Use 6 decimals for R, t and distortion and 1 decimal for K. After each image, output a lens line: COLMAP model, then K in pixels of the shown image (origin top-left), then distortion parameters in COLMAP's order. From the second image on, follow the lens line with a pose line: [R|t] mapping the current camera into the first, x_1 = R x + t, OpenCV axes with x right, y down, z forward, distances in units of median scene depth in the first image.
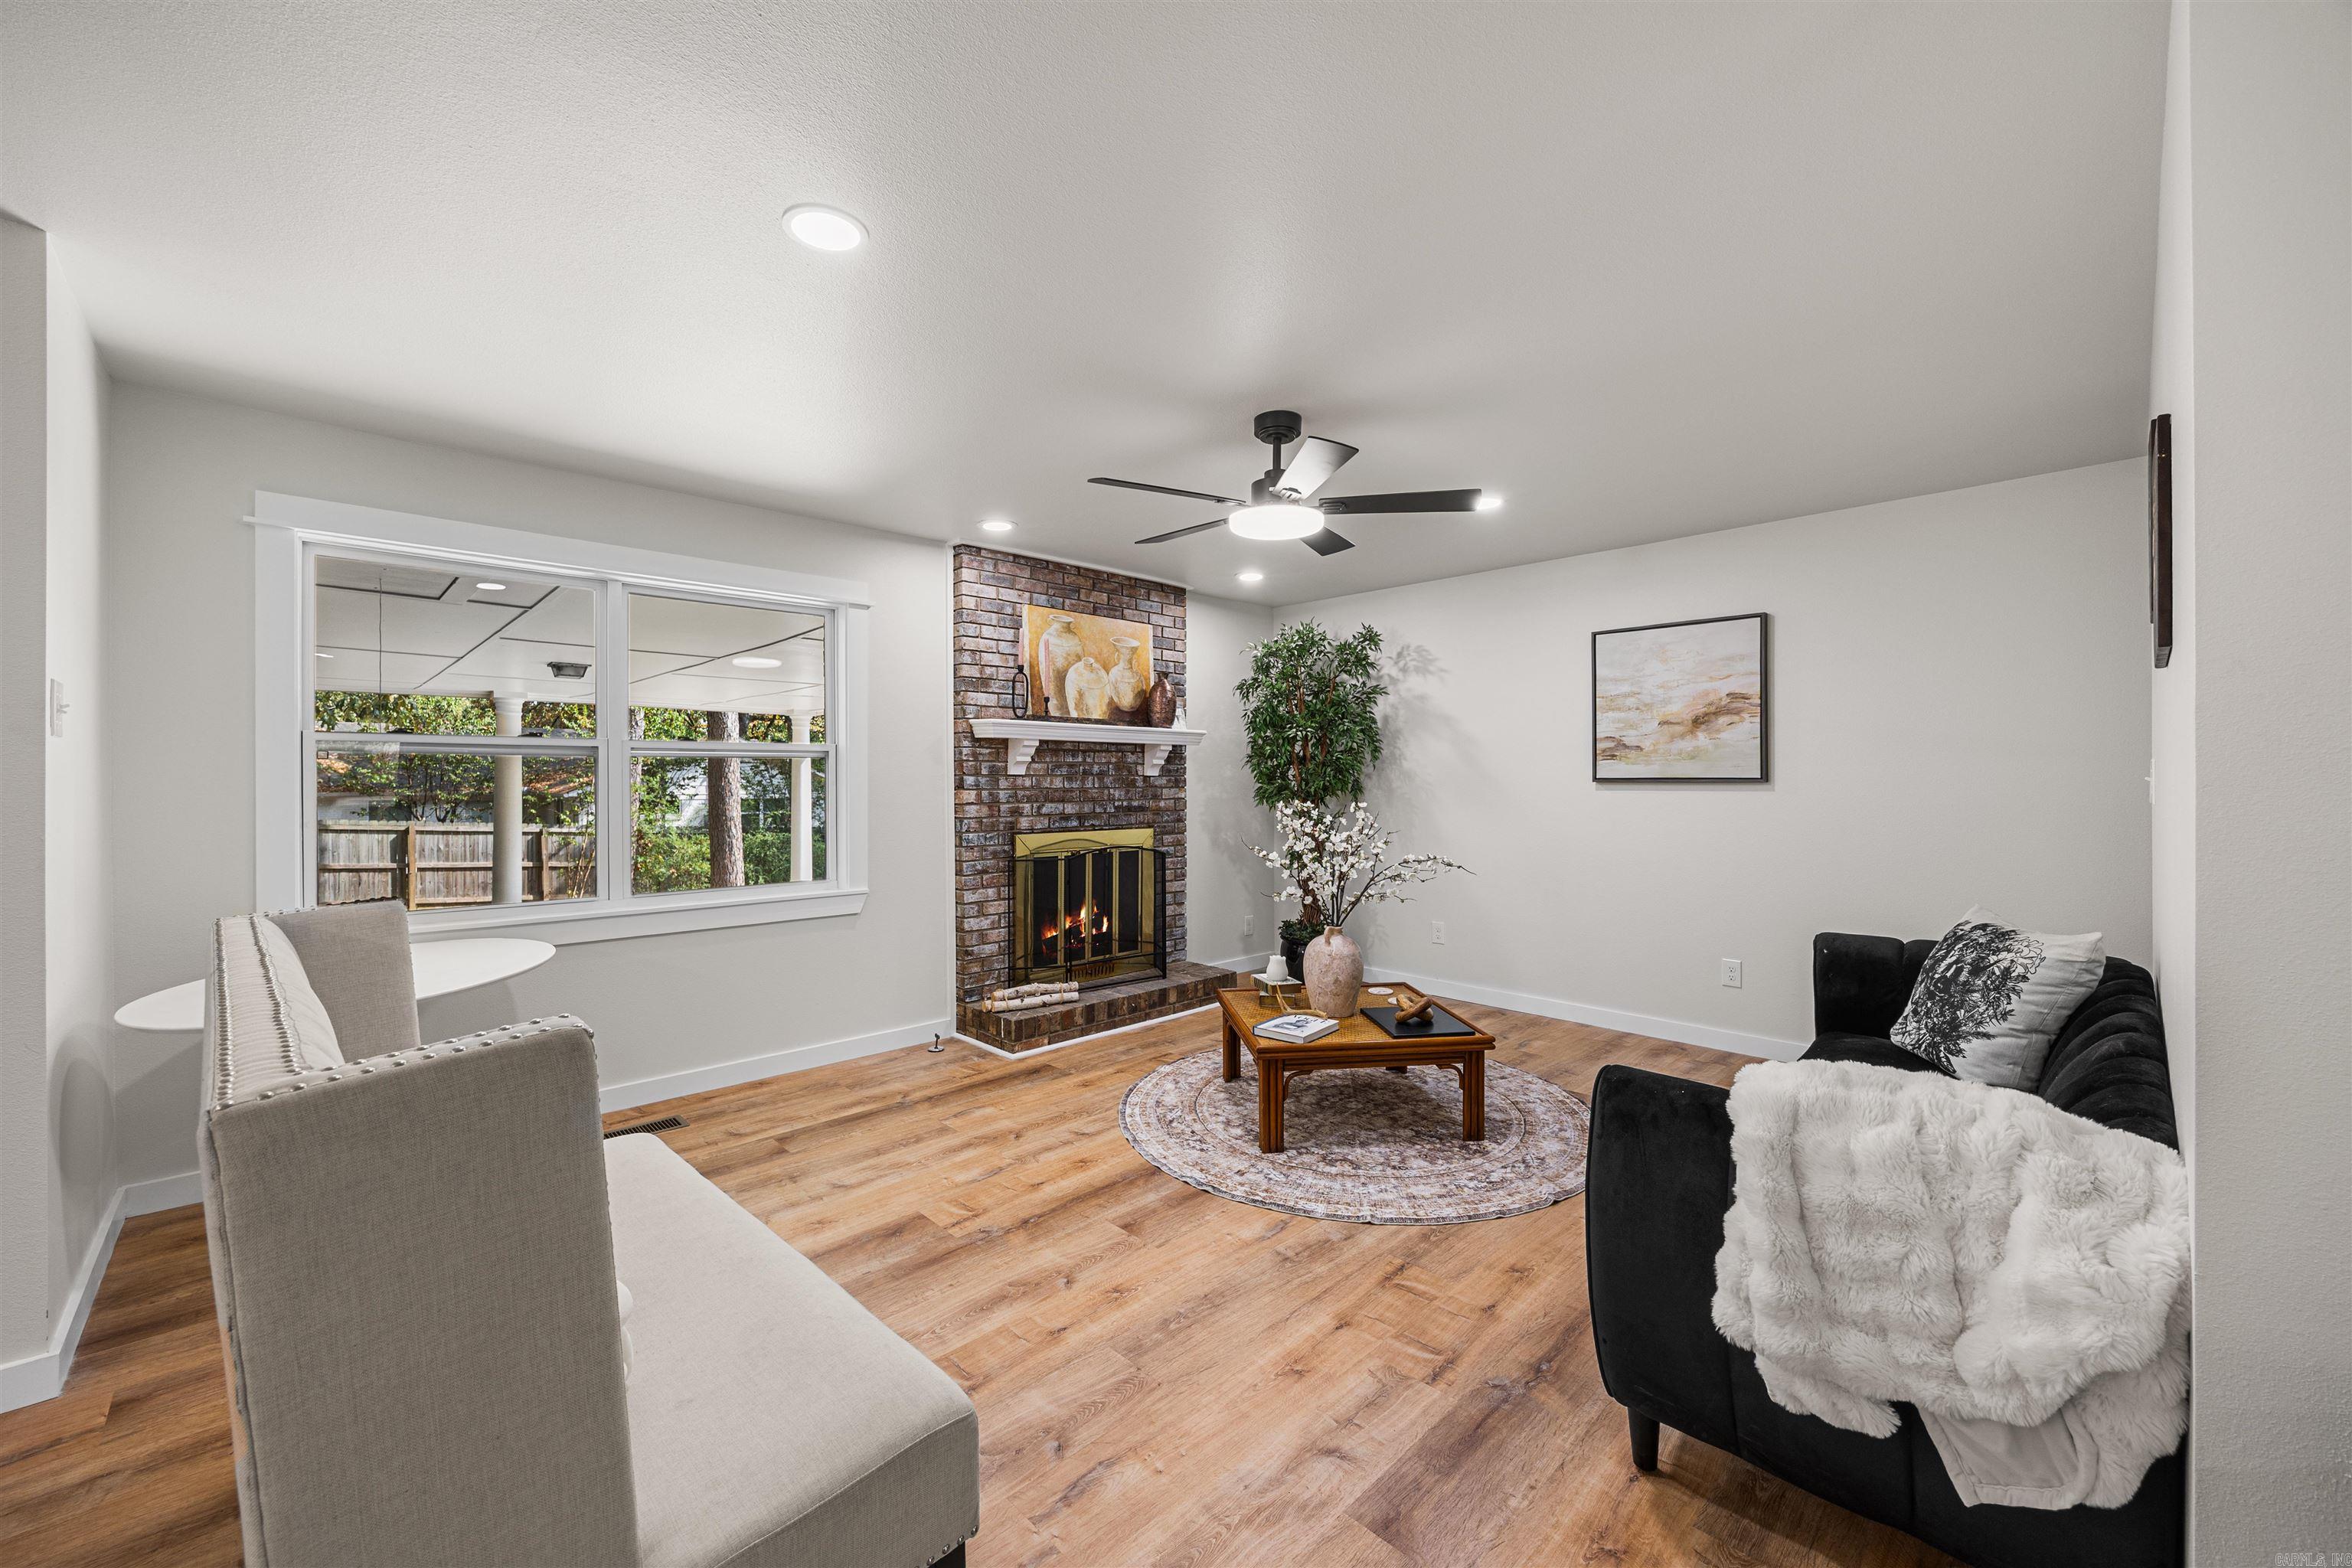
lens RADIAL K [[913.0, 0, 1179.9], [0, 913.0, 781.8], [0, 0, 1]] dist [-0.006588, -0.000231]
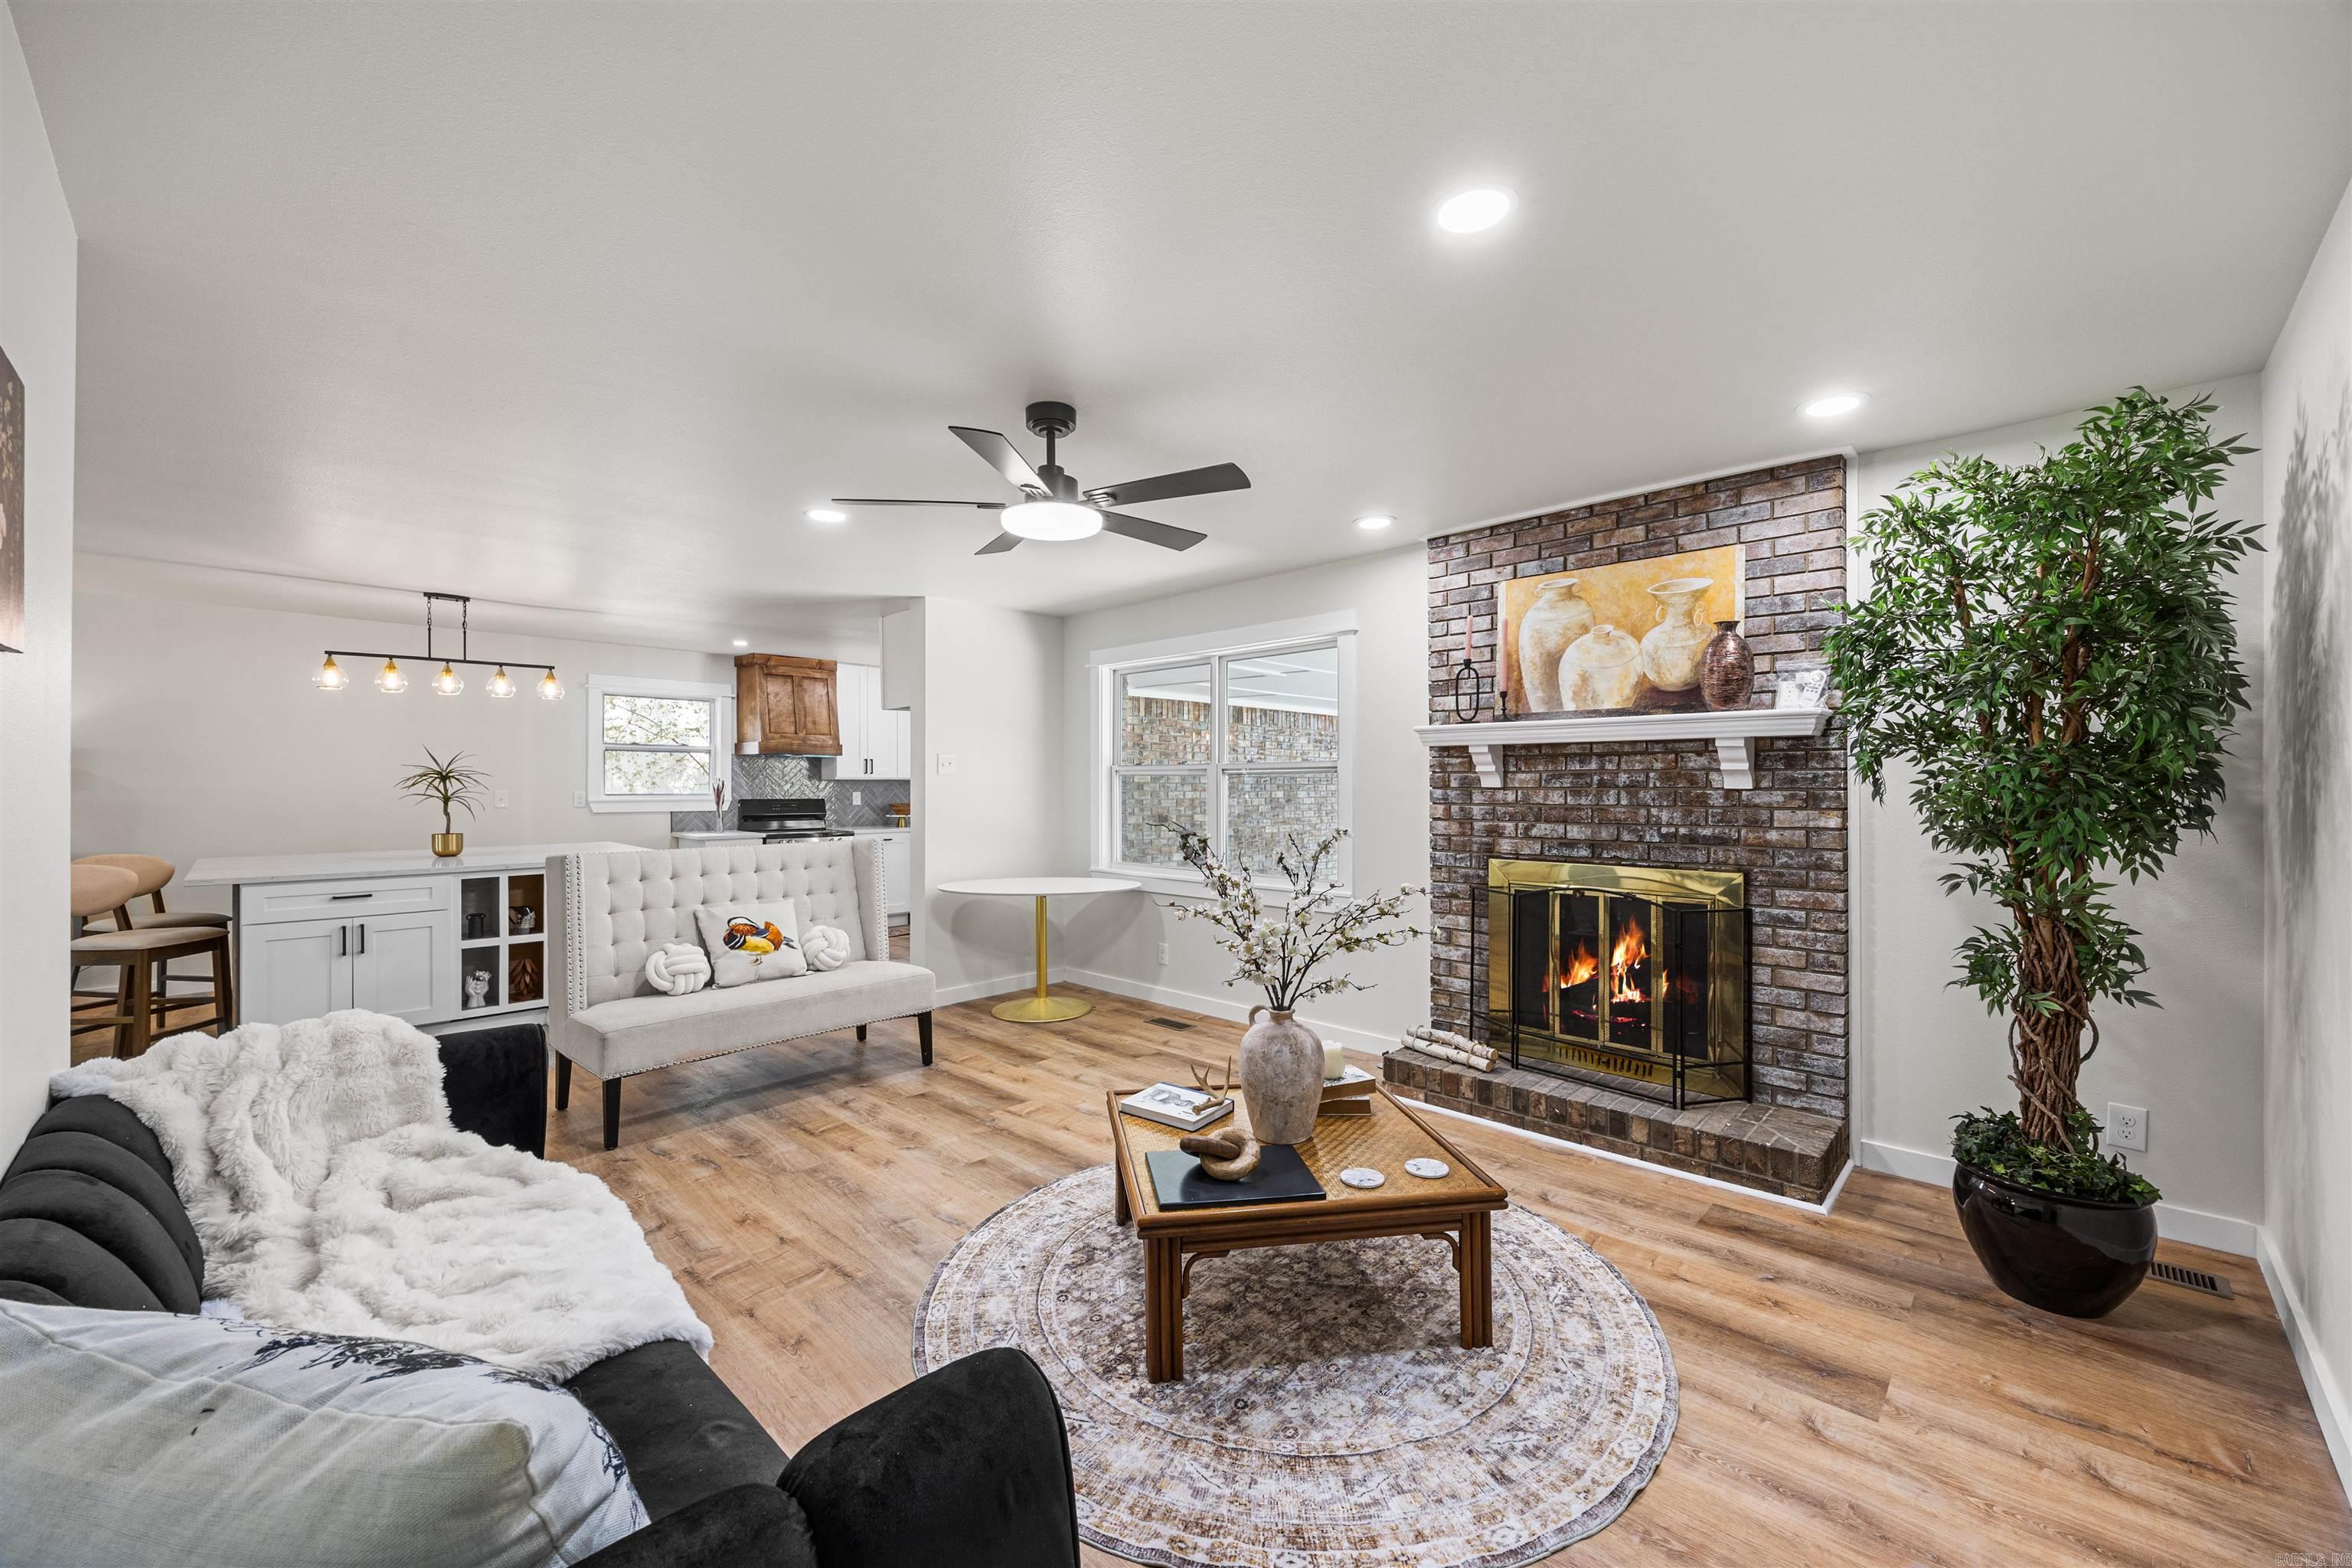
lens RADIAL K [[913.0, 0, 1180.4], [0, 913.0, 785.6], [0, 0, 1]] dist [-0.006588, -0.000231]
pose [[0.031239, -0.000270, -0.999512, 0.648779], [-0.003411, 0.999994, -0.000377, -0.008010], [0.999506, 0.003421, 0.031238, 0.681859]]
